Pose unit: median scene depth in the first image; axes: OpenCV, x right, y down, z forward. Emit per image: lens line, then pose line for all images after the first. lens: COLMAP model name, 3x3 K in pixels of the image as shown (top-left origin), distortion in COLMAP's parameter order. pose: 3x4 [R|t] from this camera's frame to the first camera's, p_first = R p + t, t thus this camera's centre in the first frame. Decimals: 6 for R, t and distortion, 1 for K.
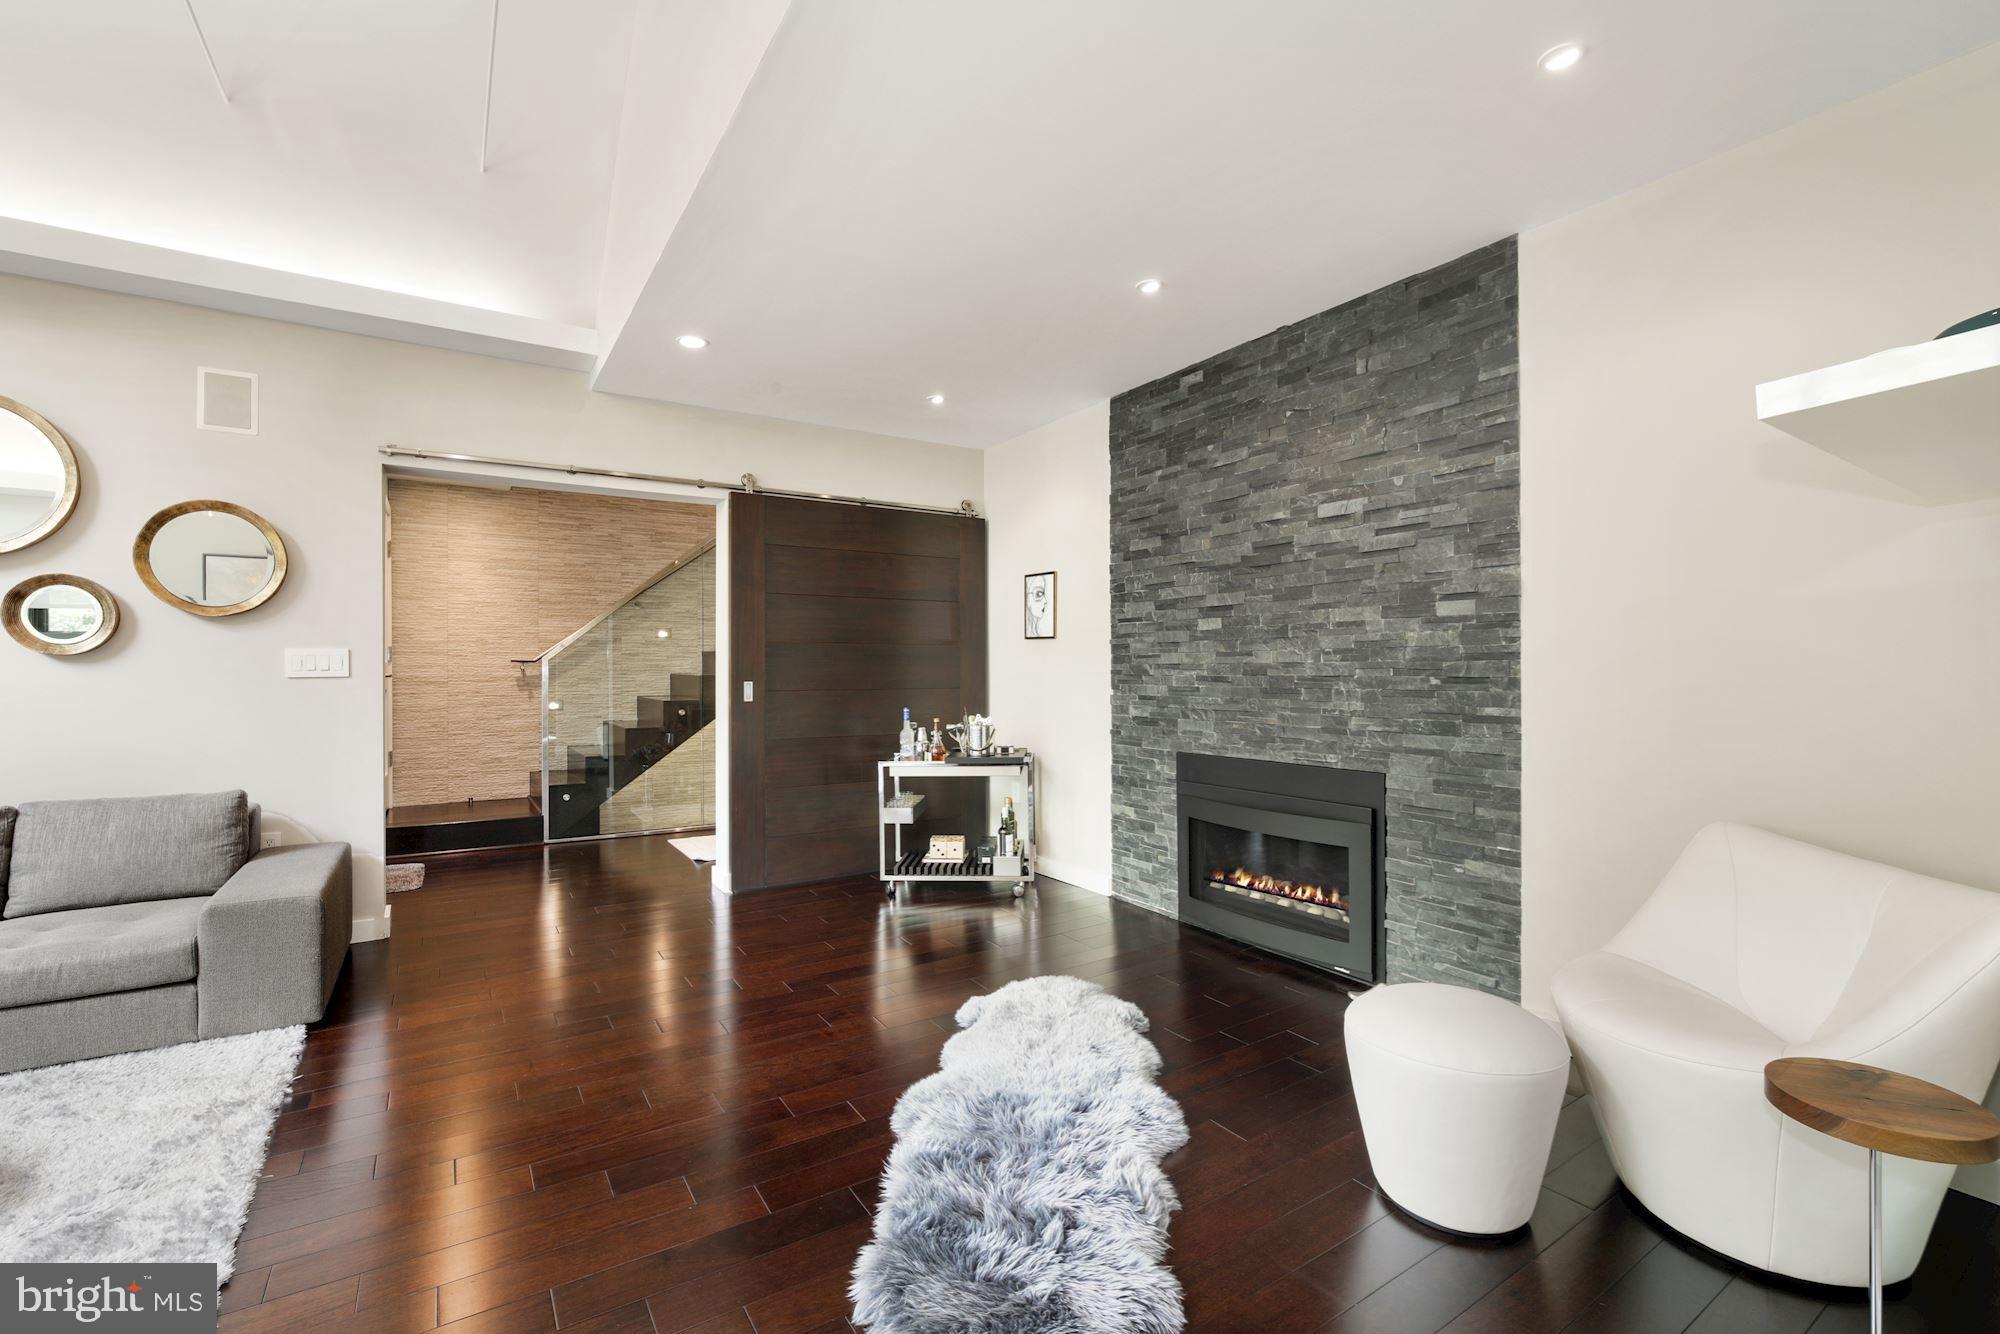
lens RADIAL K [[856.9, 0, 1000.0], [0, 856.9, 667.0], [0, 0, 1]] dist [-0.006203, 0.000321]
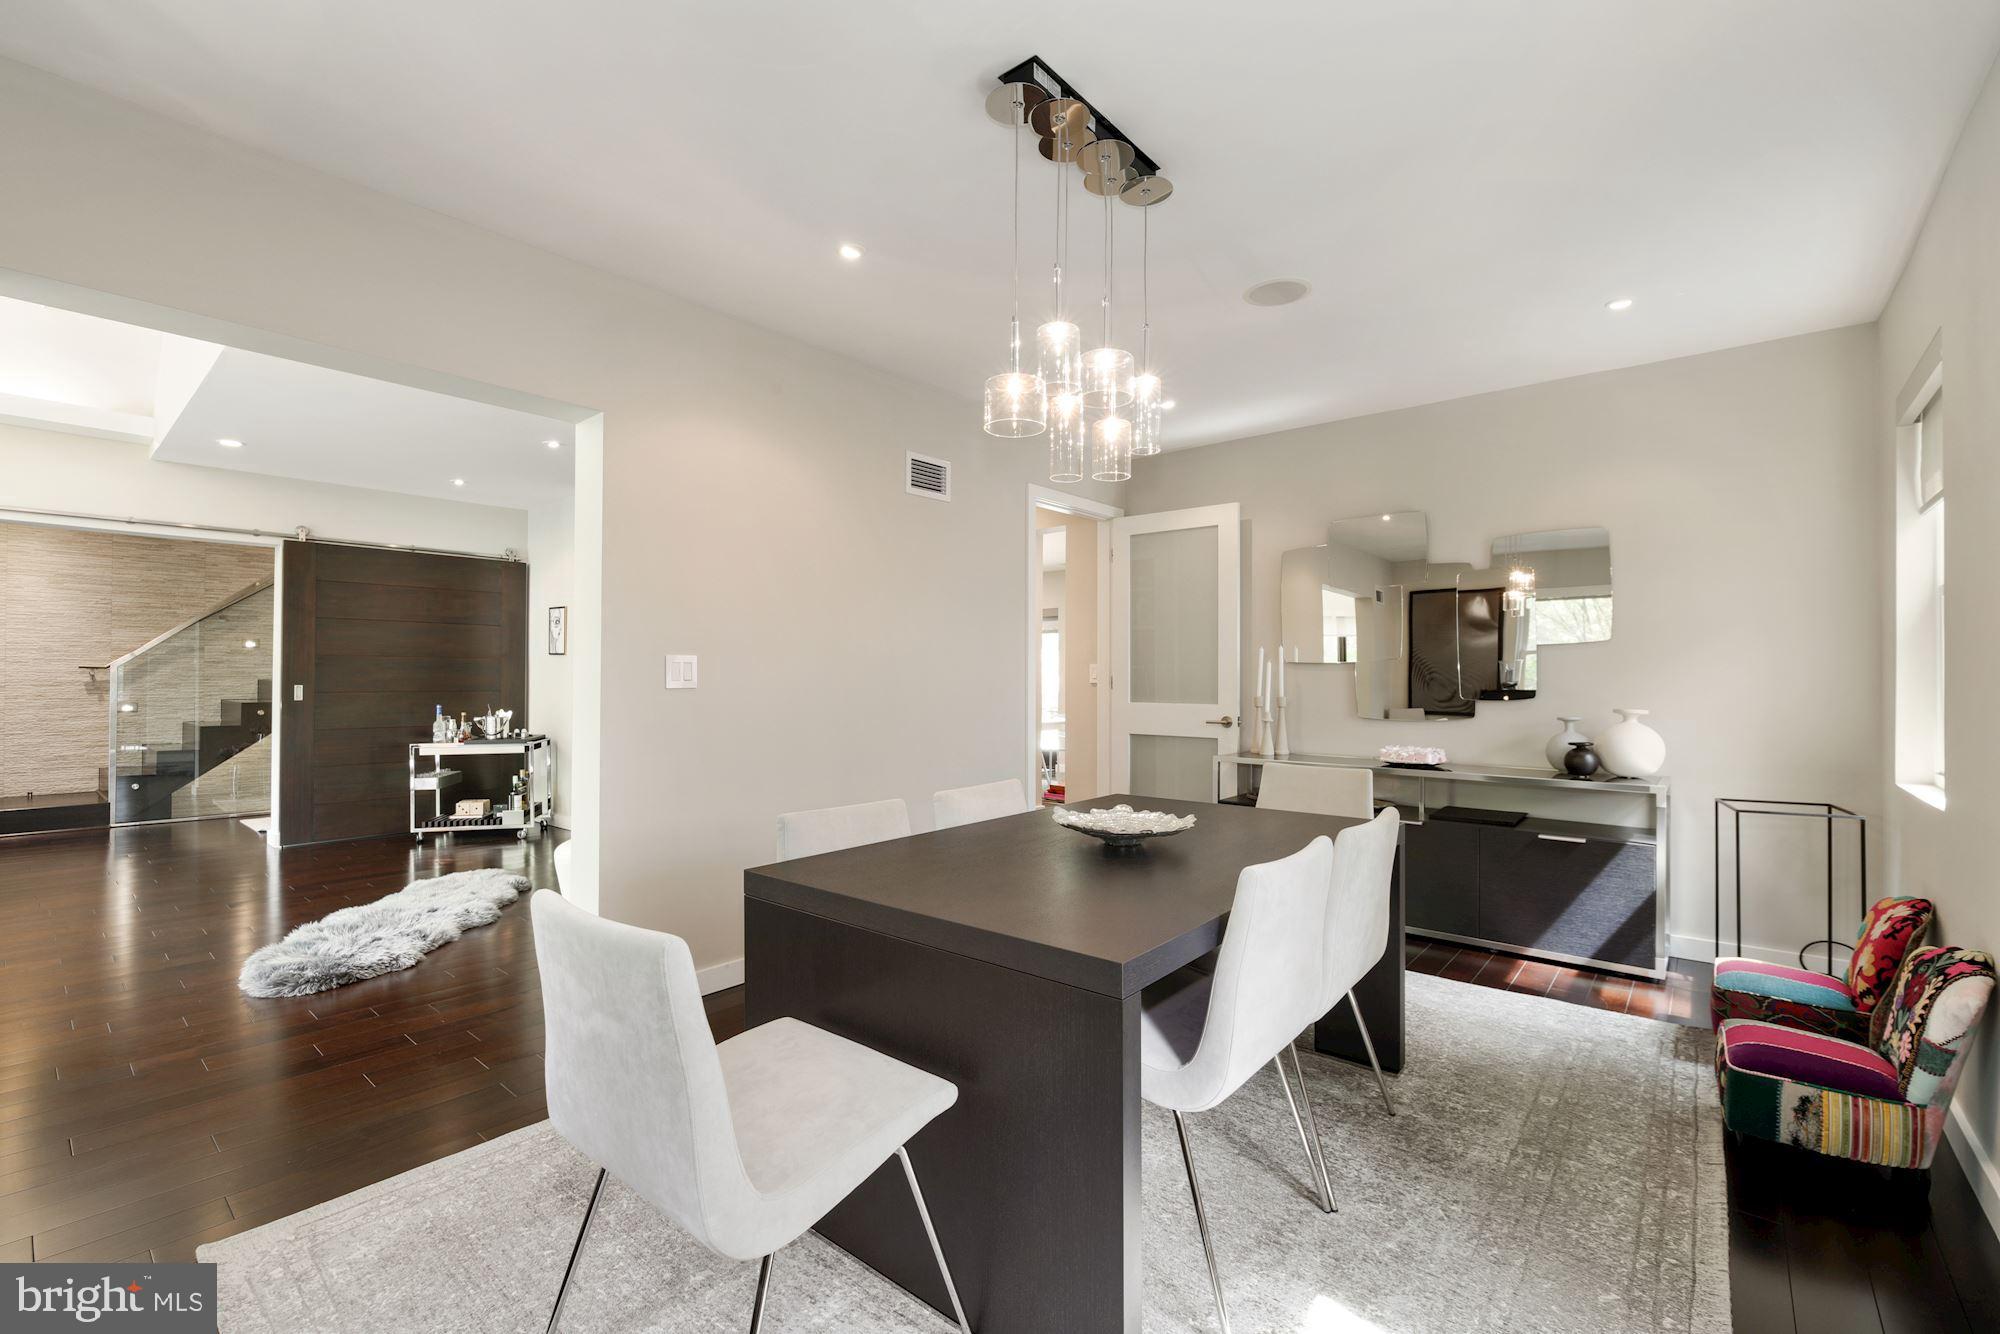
lens RADIAL K [[856.9, 0, 1000.0], [0, 856.9, 667.0], [0, 0, 1]] dist [-0.006203, 0.000321]
pose [[0.958407, 0.006979, 0.285319, 0.386824], [-0.004214, 0.999938, -0.010303, -0.001796], [-0.285373, 0.008672, 0.958377, -0.595657]]
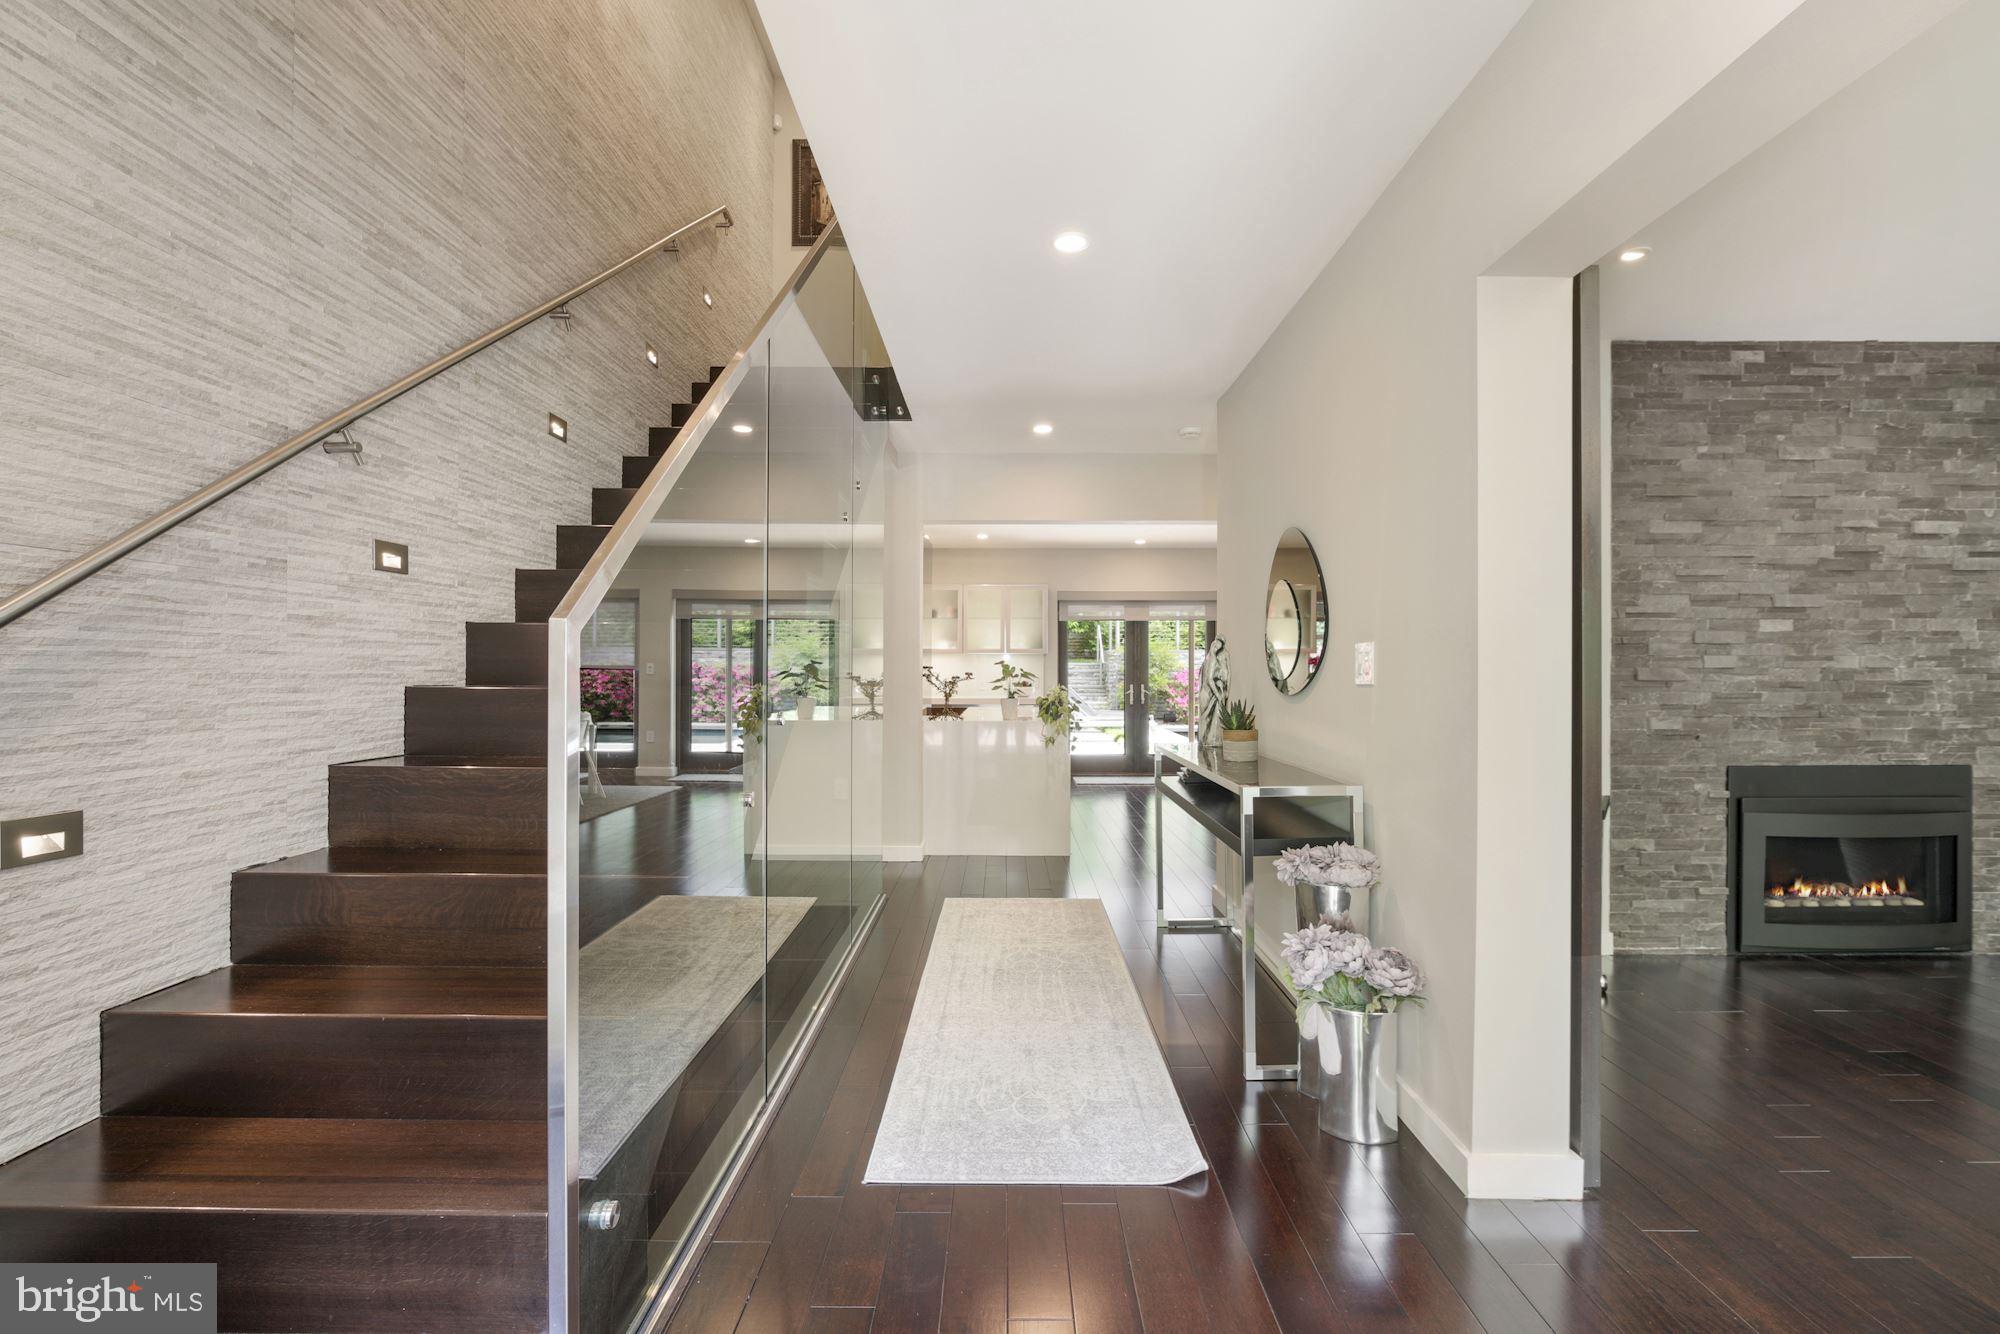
lens RADIAL K [[856.9, 0, 1000.0], [0, 856.9, 667.0], [0, 0, 1]] dist [-0.006203, 0.000321]
pose [[0.548328, 0.006114, 0.836241, -0.894814], [-0.003597, 0.999981, -0.004953, 0.002283], [-0.836256, -0.000292, 0.548340, 1.075481]]
